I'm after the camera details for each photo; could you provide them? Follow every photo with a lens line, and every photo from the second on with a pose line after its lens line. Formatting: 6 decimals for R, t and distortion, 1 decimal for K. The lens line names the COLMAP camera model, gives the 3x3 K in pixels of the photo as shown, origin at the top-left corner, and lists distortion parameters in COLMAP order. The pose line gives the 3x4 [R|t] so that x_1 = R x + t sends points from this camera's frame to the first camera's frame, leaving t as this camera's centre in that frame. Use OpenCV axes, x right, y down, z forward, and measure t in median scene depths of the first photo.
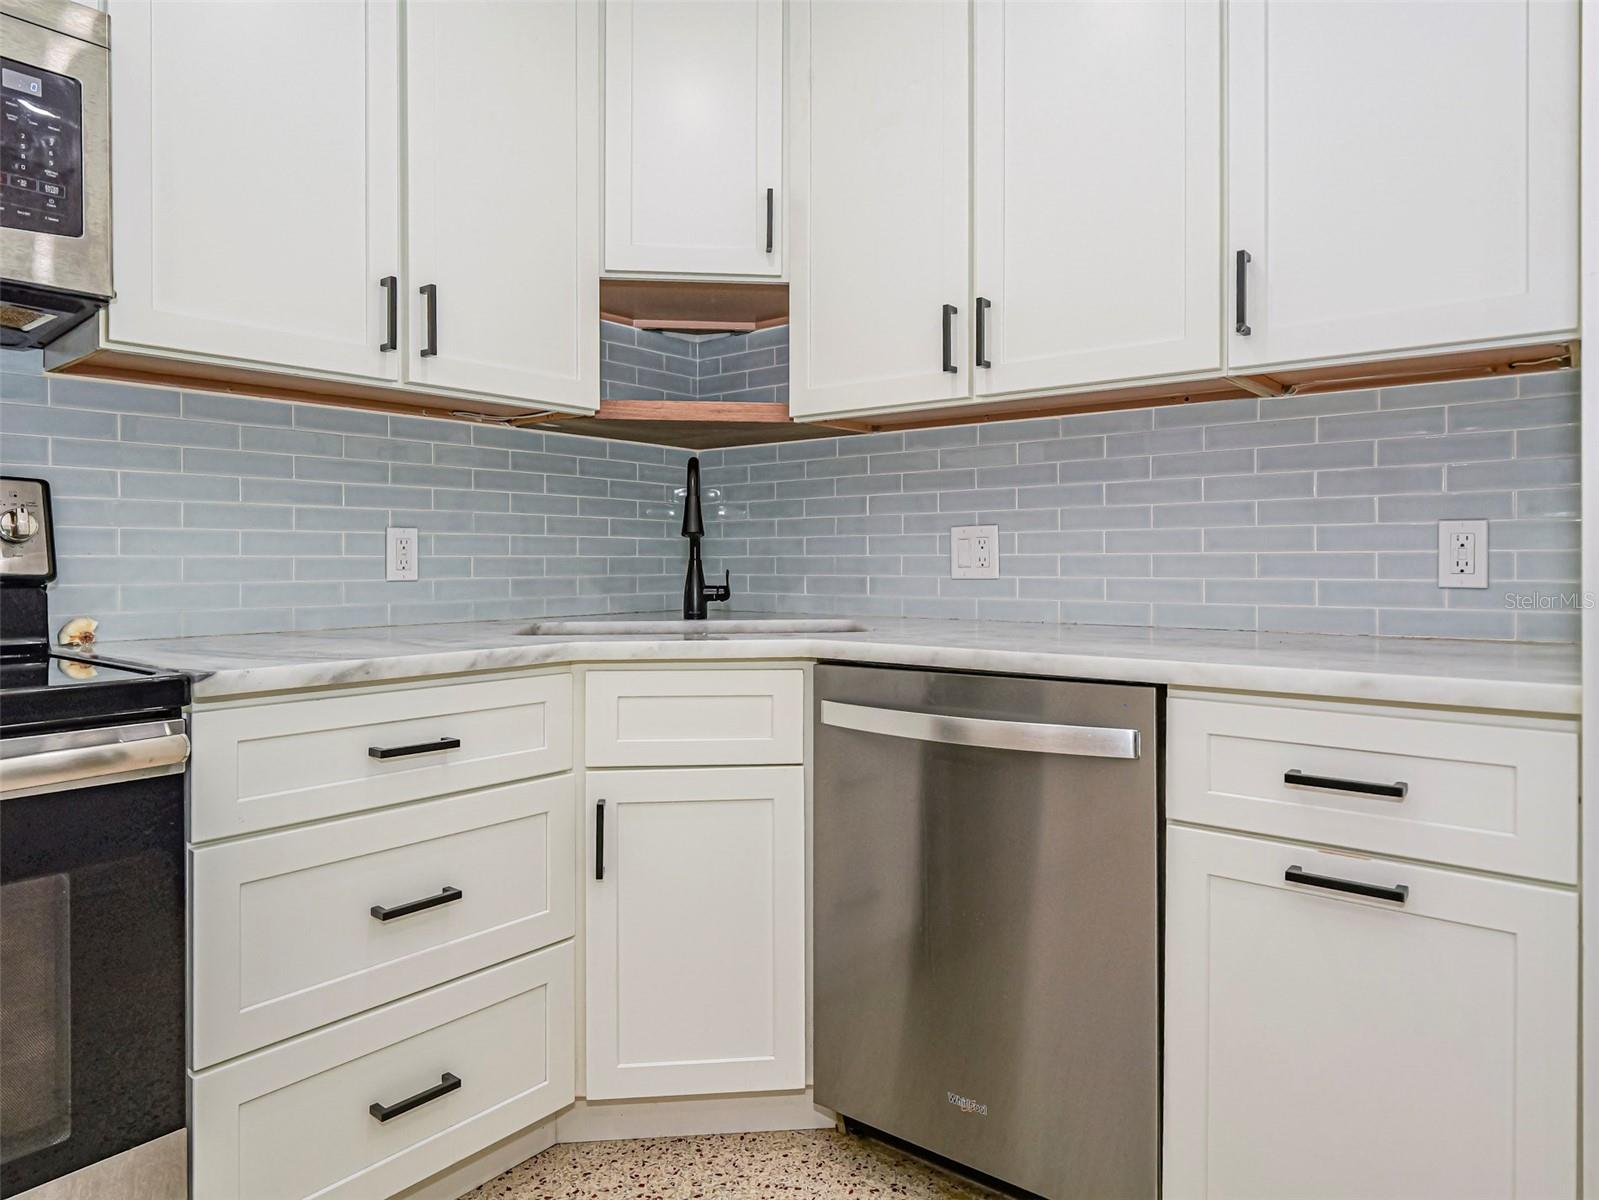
lens RADIAL K [[998.3, 0, 795.9], [0, 998.3, 564.9], [0, 0, 1]] dist [-0.003167, 0.000536]
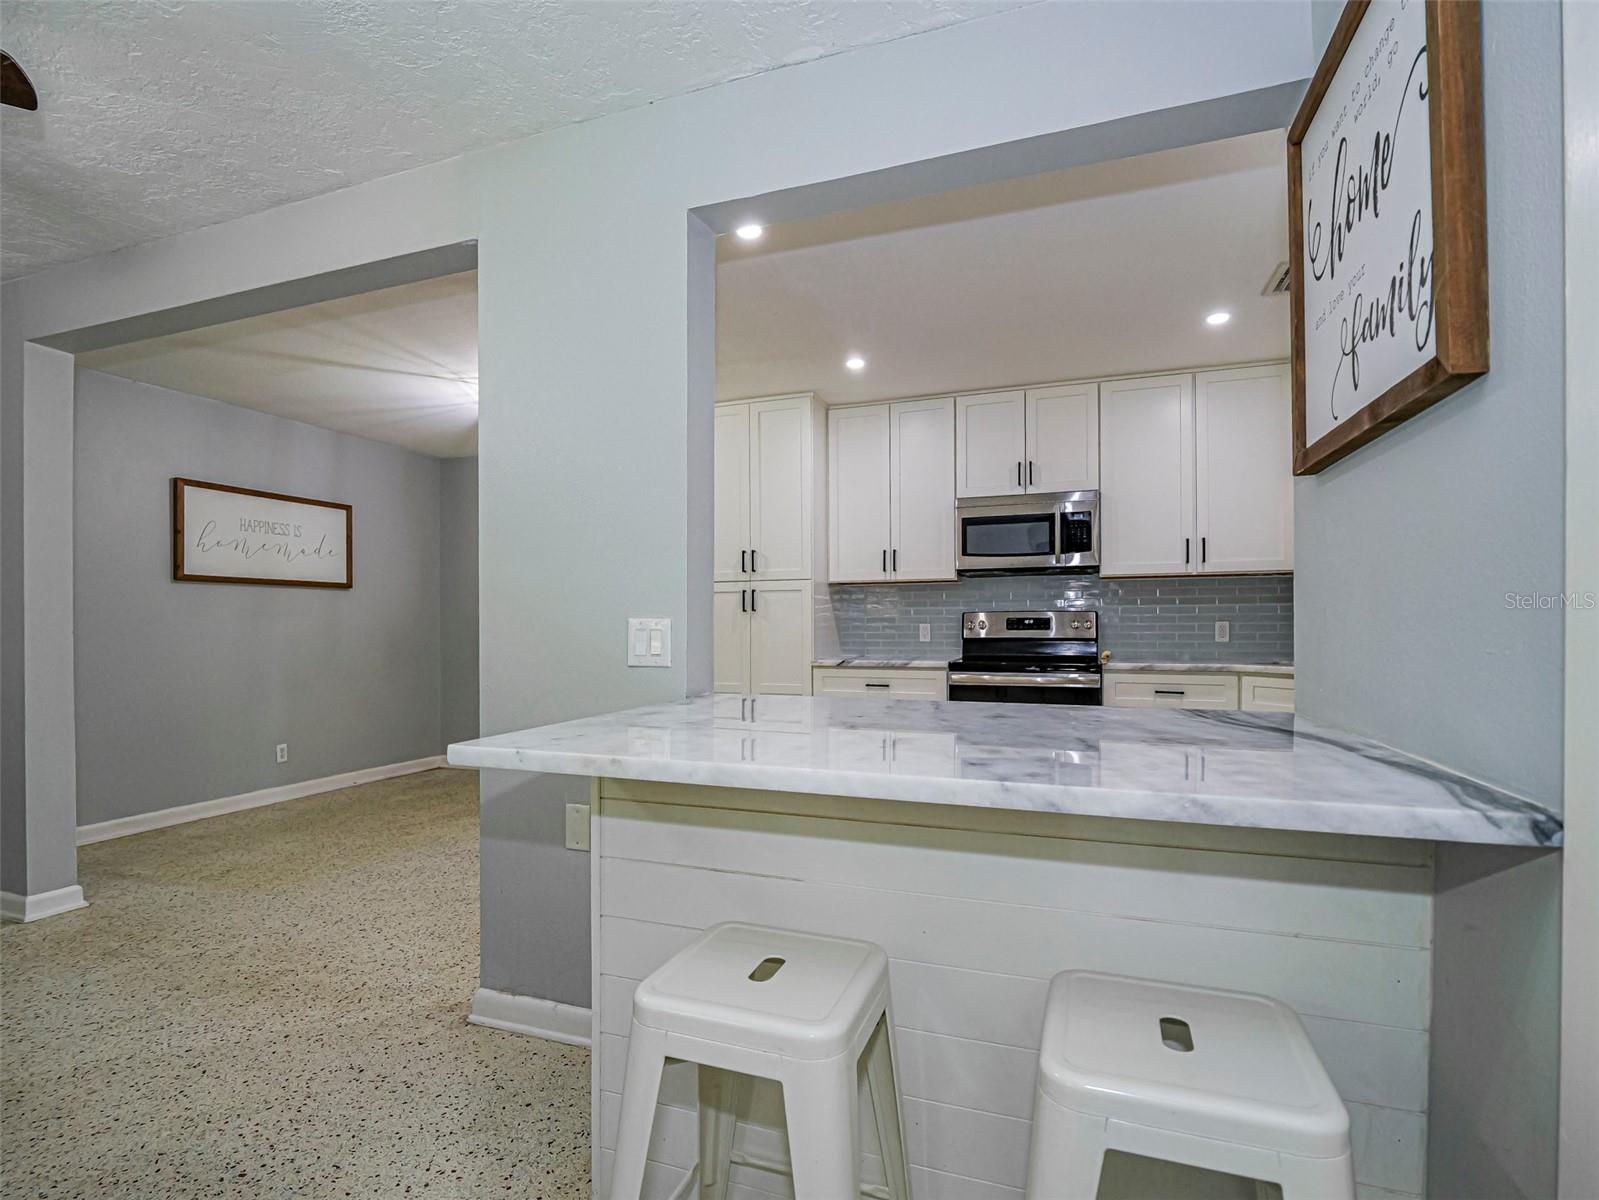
lens RADIAL K [[783.9, 0, 784.1], [0, 783.9, 625.7], [0, 0, 1]] dist [-0.012042, -0.000384]
pose [[0.327957, -0.000239, -0.944693, 1.363368], [-0.001242, 0.999999, -0.000684, -0.027676], [0.944692, 0.001398, 0.327956, -0.872797]]
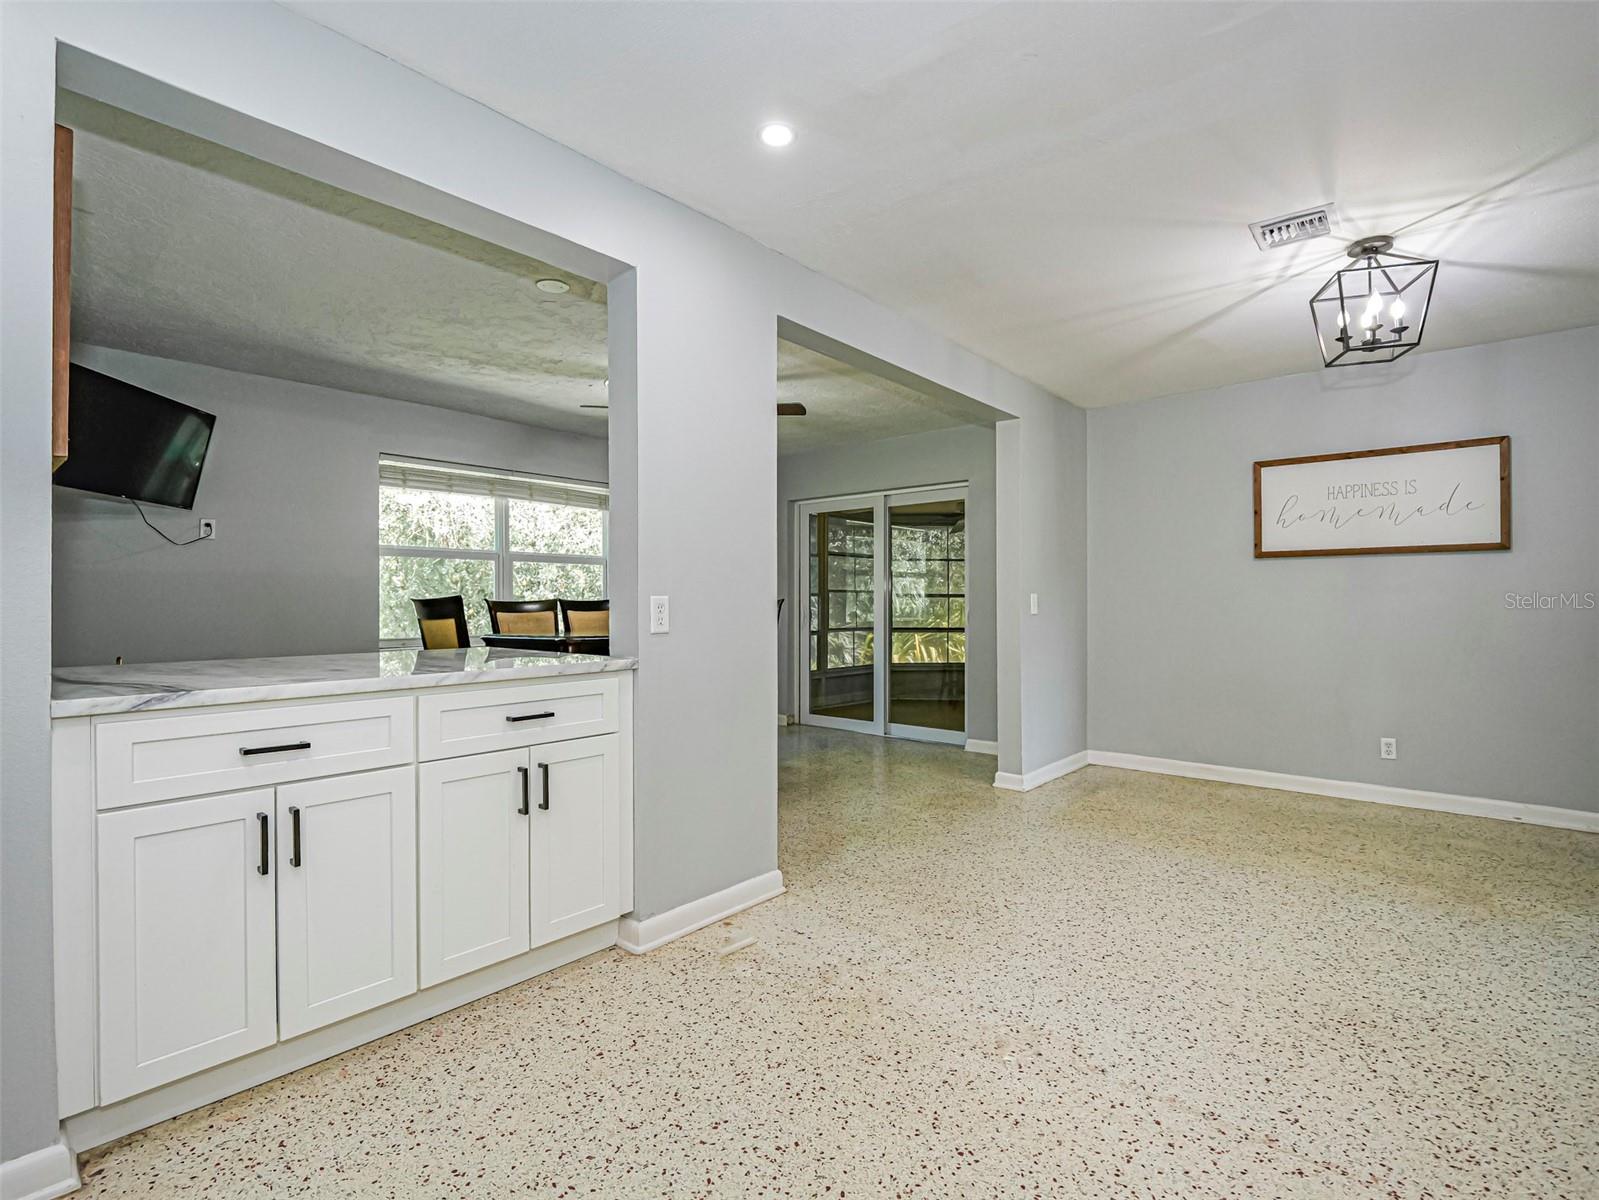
lens RADIAL K [[771.6, 0, 799.5], [0, 771.6, 600.0], [0, 0, 1]] dist [-0.011065, -0.000146]
pose [[-0.999581, -0.000686, 0.028937, -0.106715], [-0.000646, 0.999999, 0.001394, -0.030893], [-0.028938, 0.001375, -0.999580, 0.752237]]
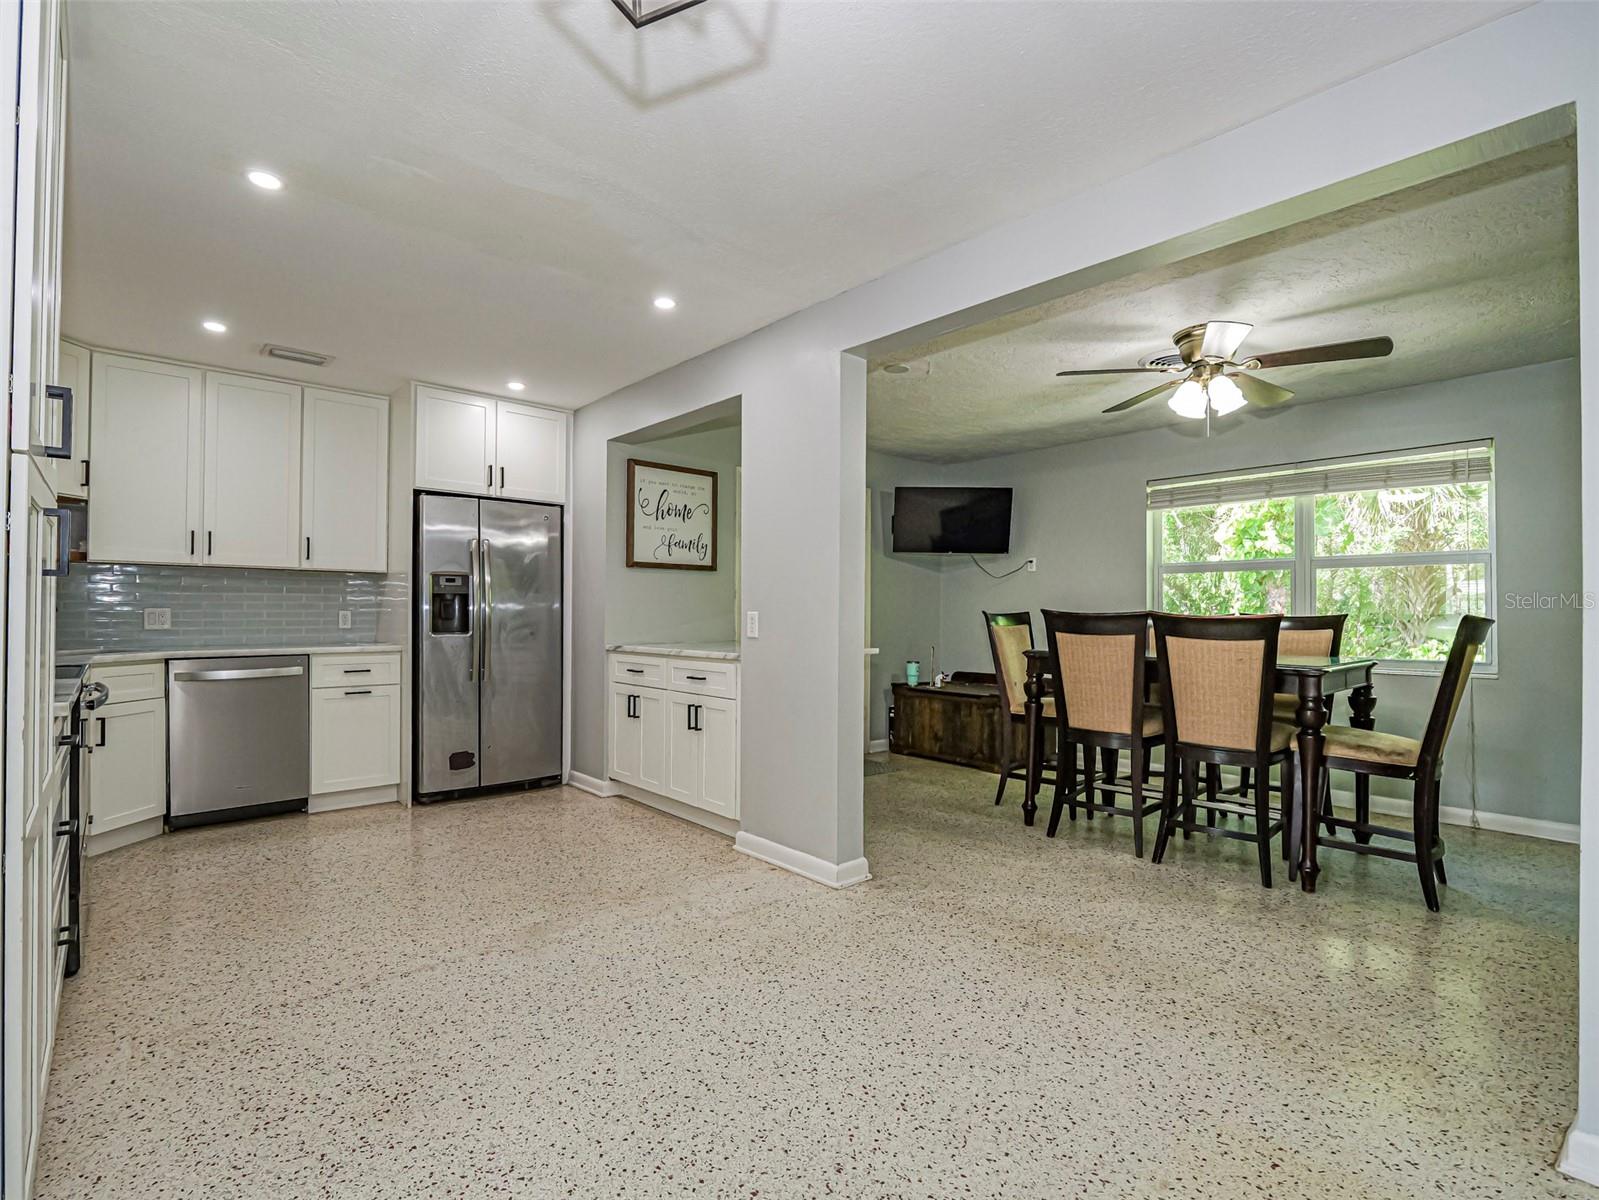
lens RADIAL K [[777.9, 0, 778.7], [0, 777.9, 604.7], [0, 0, 1]] dist [-0.010957, -0.001116]
pose [[0.181513, 0.009965, 0.983338, -1.775900], [-0.000011, 0.999949, -0.010131, -0.034150], [-0.983389, 0.001828, 0.181504, -1.057394]]
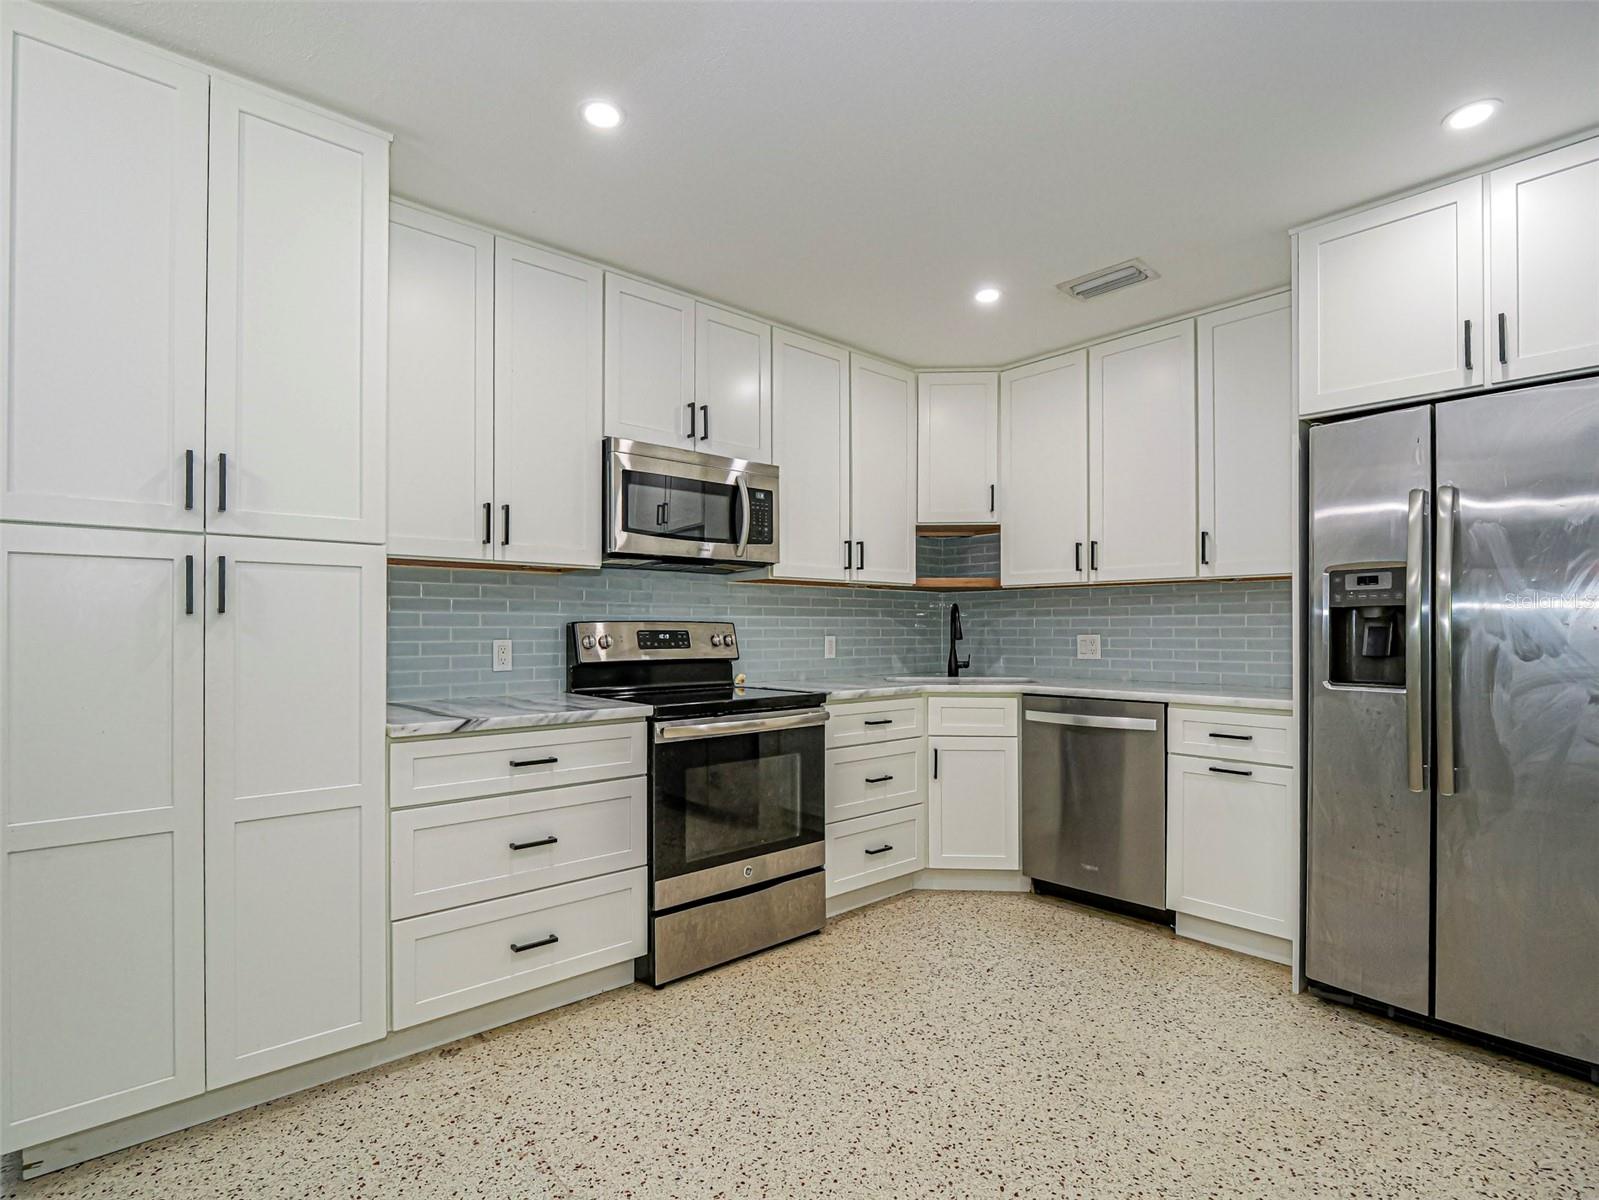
lens RADIAL K [[783.9, 0, 784.1], [0, 783.9, 625.7], [0, 0, 1]] dist [-0.012042, -0.000384]
pose [[0.984815, -0.000542, -0.173607, -0.219291], [-0.001090, 0.999956, -0.009305, -0.052006], [0.173605, 0.009353, 0.984771, -0.974921]]
